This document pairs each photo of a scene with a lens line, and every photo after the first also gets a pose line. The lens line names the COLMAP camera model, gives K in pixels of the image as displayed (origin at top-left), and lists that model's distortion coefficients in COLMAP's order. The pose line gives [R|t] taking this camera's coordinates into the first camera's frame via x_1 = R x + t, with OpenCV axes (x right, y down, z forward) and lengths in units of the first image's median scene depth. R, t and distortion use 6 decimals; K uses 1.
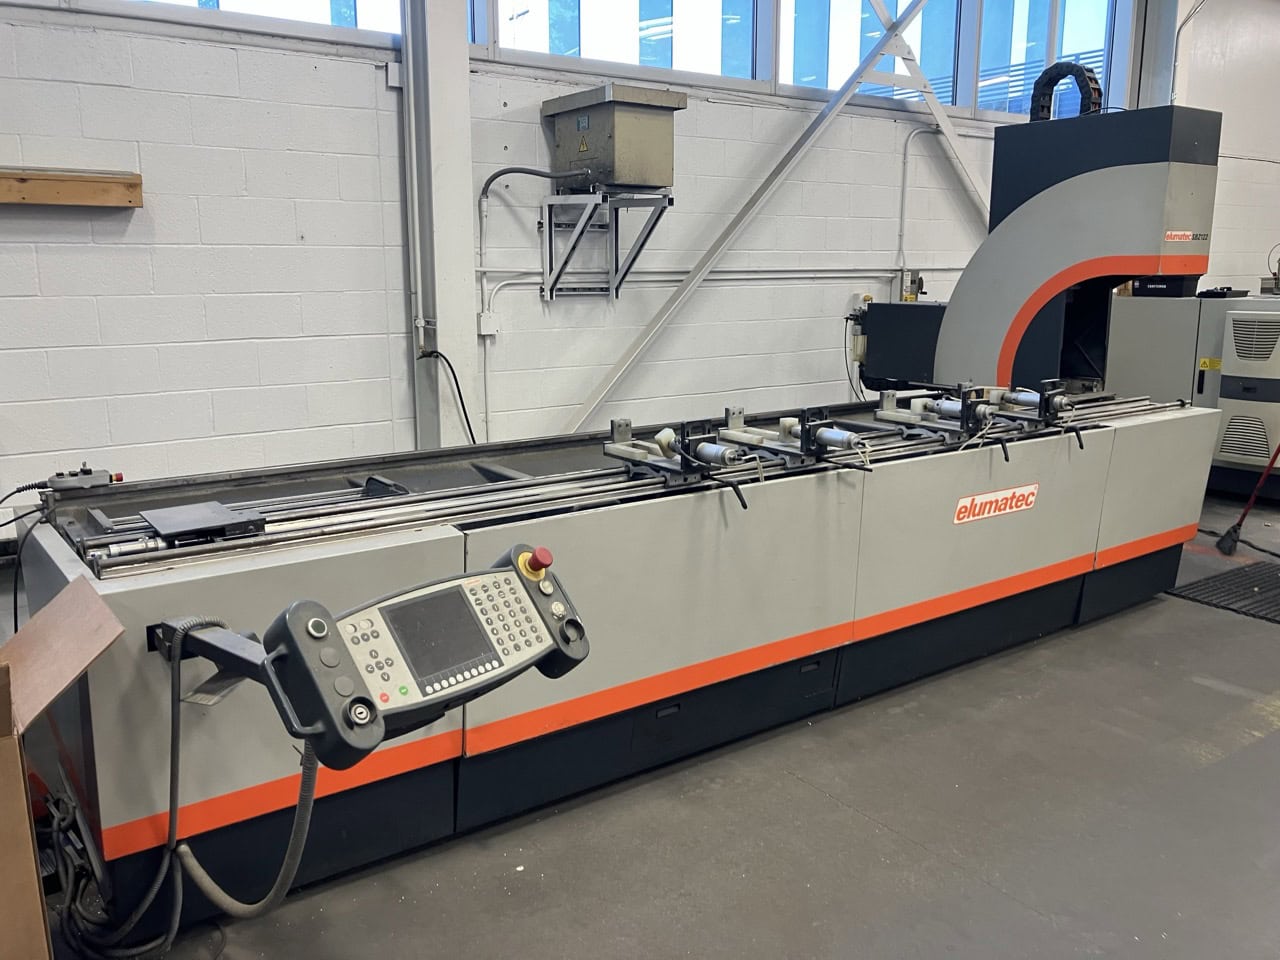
lens RADIAL K [[1062.3, 0, 640.0], [0, 1062.3, 480.0], [0, 0, 1]] dist [0.004254, 0.010873]
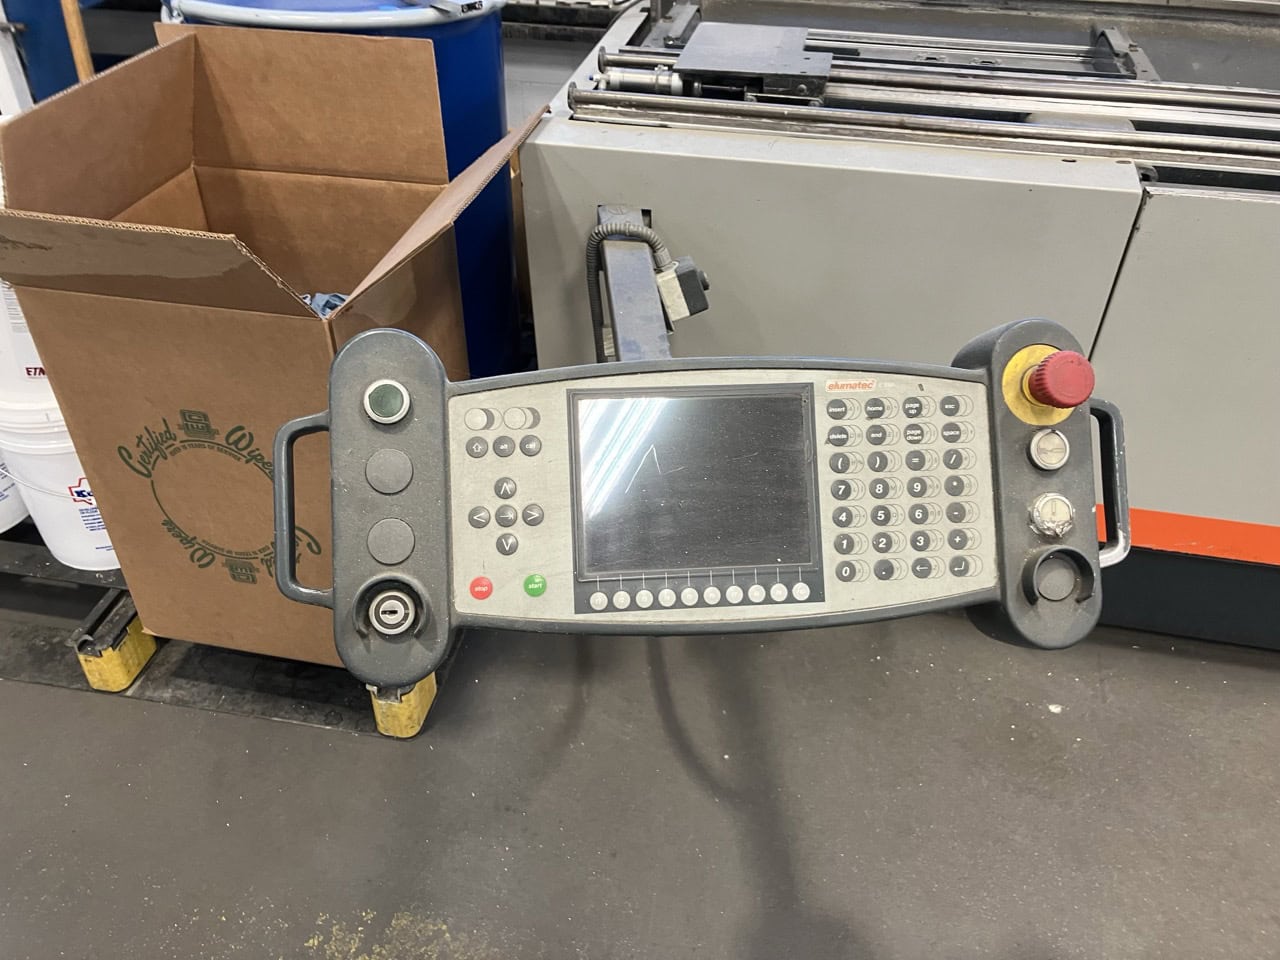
lens RADIAL K [[1035.8, 0, 640.0], [0, 1035.8, 480.0], [0, 0, 1]] dist [-0.007200, -0.014710]
pose [[0.665482, 0.458655, -0.588871, 0.043813], [-0.148028, 0.854361, 0.498152, -0.060711], [0.731589, -0.244342, 0.636455, 0.637086]]
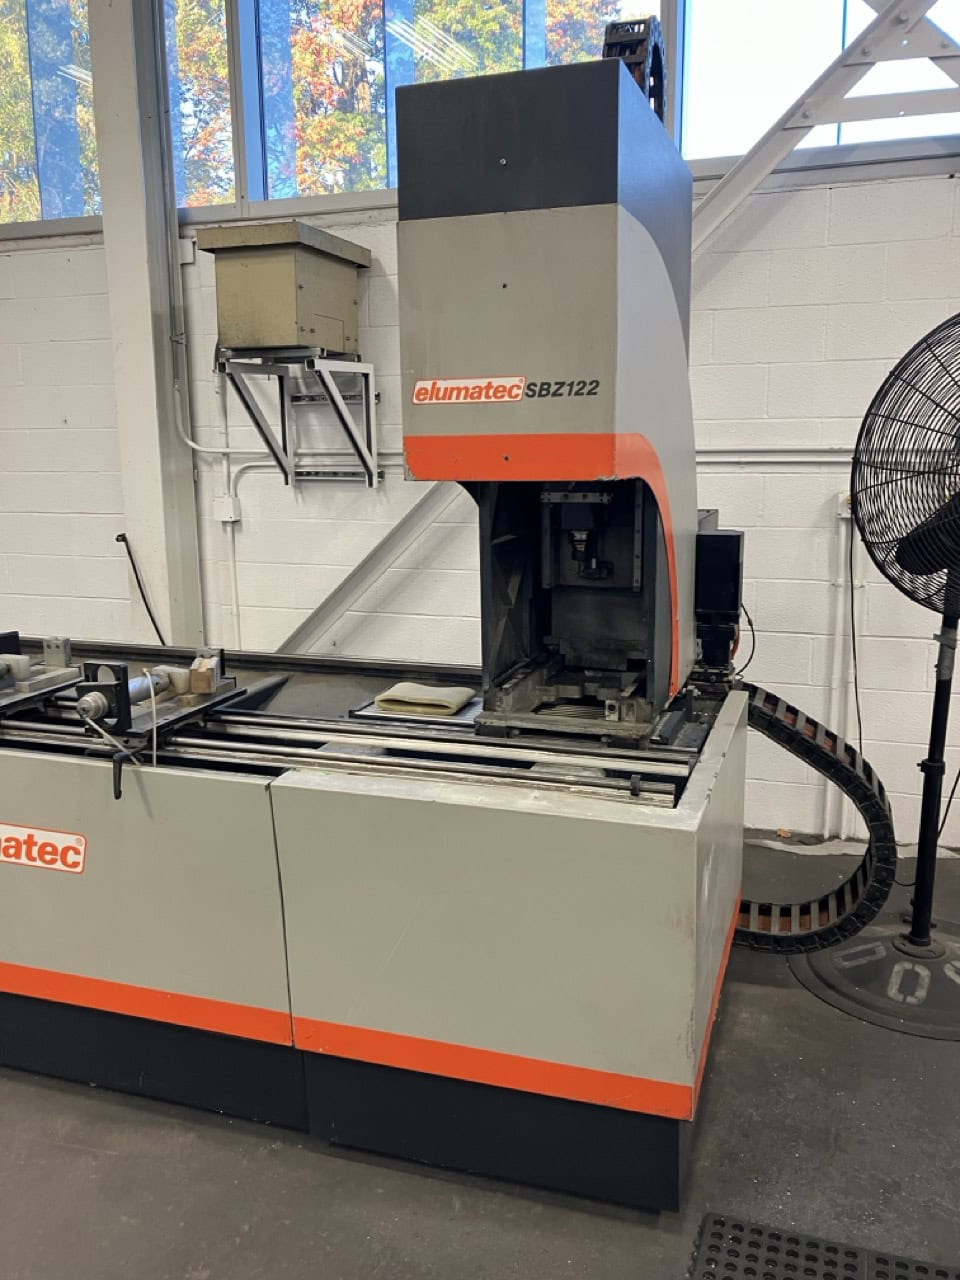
lens RADIAL K [[1062.3, 0, 480.0], [0, 1062.3, 640.0], [0, 0, 1]] dist [0.004254, 0.010873]
pose [[0.571641, 0.150447, -0.806593, 1.338658], [-0.153136, 0.985335, 0.075257, -0.250766], [0.806087, 0.080499, 0.586297, 1.171350]]
